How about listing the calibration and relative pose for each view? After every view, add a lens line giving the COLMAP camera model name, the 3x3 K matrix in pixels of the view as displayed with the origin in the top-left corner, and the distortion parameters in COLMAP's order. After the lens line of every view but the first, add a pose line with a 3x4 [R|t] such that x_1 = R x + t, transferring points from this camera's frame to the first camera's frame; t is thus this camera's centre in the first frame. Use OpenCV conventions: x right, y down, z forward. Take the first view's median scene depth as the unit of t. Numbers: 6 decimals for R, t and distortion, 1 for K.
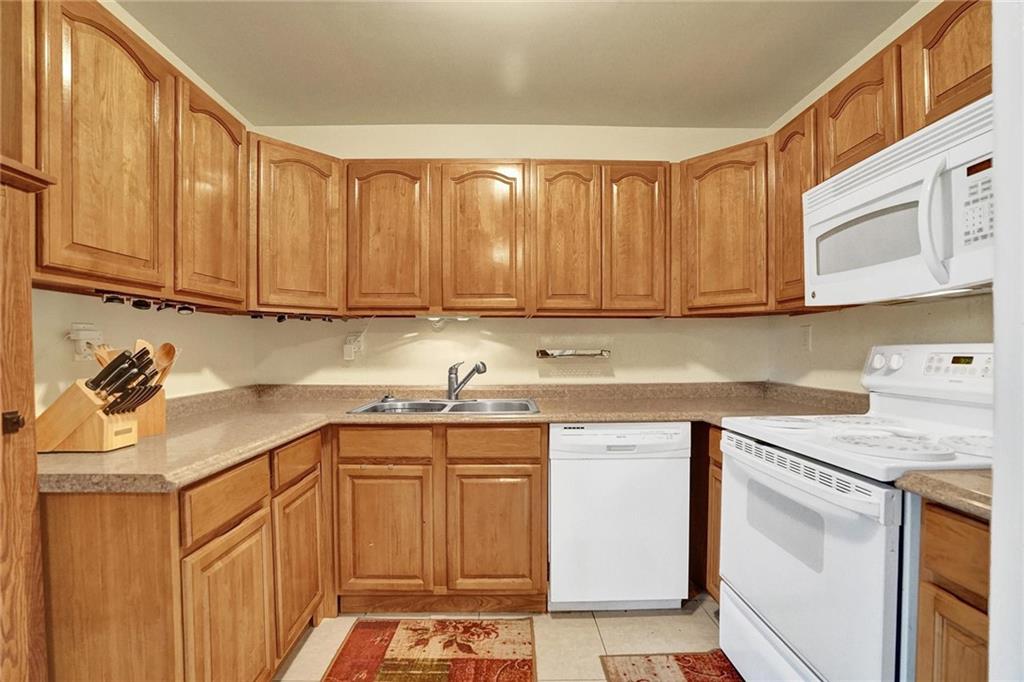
lens RADIAL K [[481.0, 0, 507.4], [0, 481.0, 360.9], [0, 0, 1]] dist [-0.053174, 0.018169]
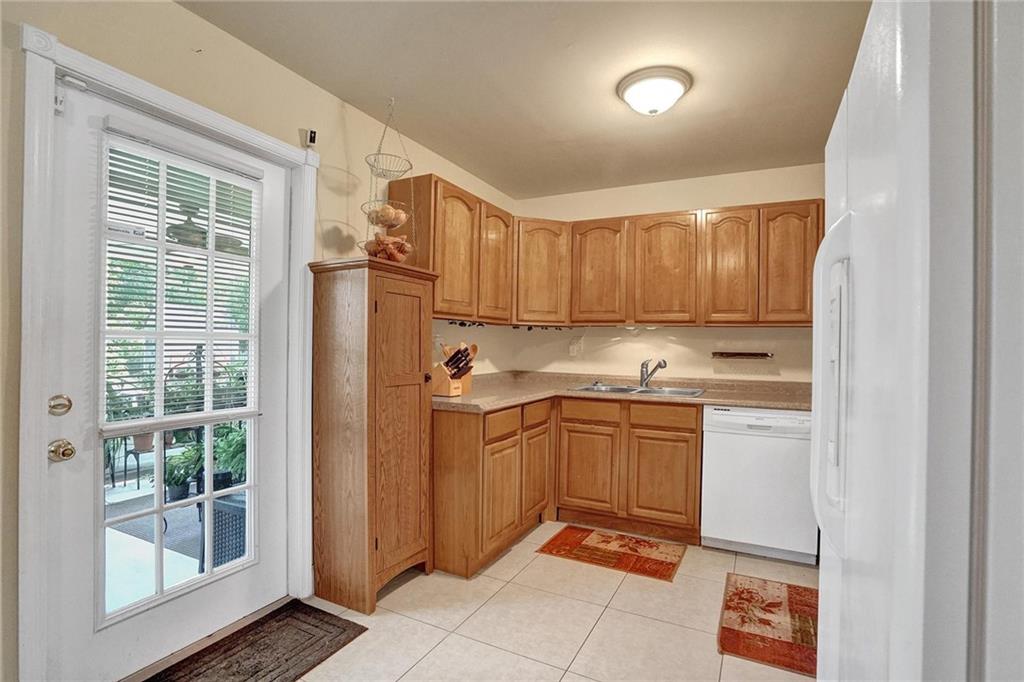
lens RADIAL K [[481.0, 0, 510.3], [0, 481.0, 350.5], [0, 0, 1]] dist [-0.053174, 0.018169]
pose [[0.885126, 0.020725, -0.464890, 0.232940], [-0.028326, 0.999555, -0.009371, 0.000141], [0.464489, 0.021463, 0.885319, -0.489878]]
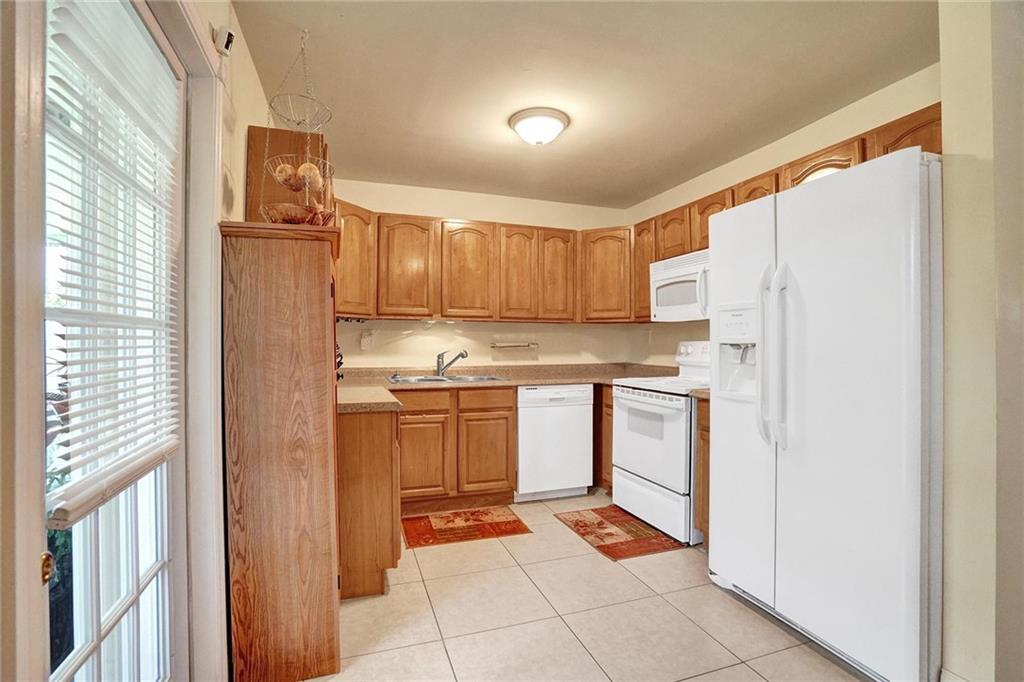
lens RADIAL K [[481.0, 0, 516.4], [0, 481.0, 344.5], [0, 0, 1]] dist [-0.053174, 0.018169]
pose [[0.945712, 0.002991, 0.324993, -0.470784], [0.003188, 0.999824, -0.018477, 0.013751], [-0.324991, 0.018510, 0.945536, -0.605399]]
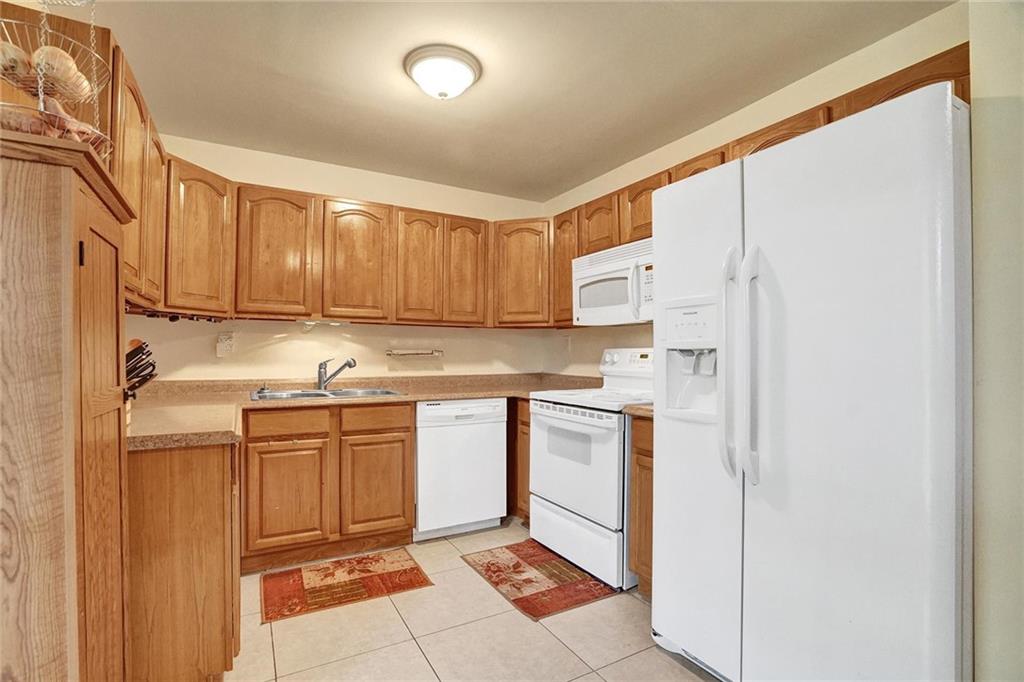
lens RADIAL K [[481.0, 0, 509.6], [0, 481.0, 351.1], [0, 0, 1]] dist [-0.053174, 0.018169]
pose [[0.876828, 0.008951, 0.480721, -0.350745], [0.003245, 0.999694, -0.024533, 0.017307], [-0.480793, 0.023071, 0.876531, -0.356894]]
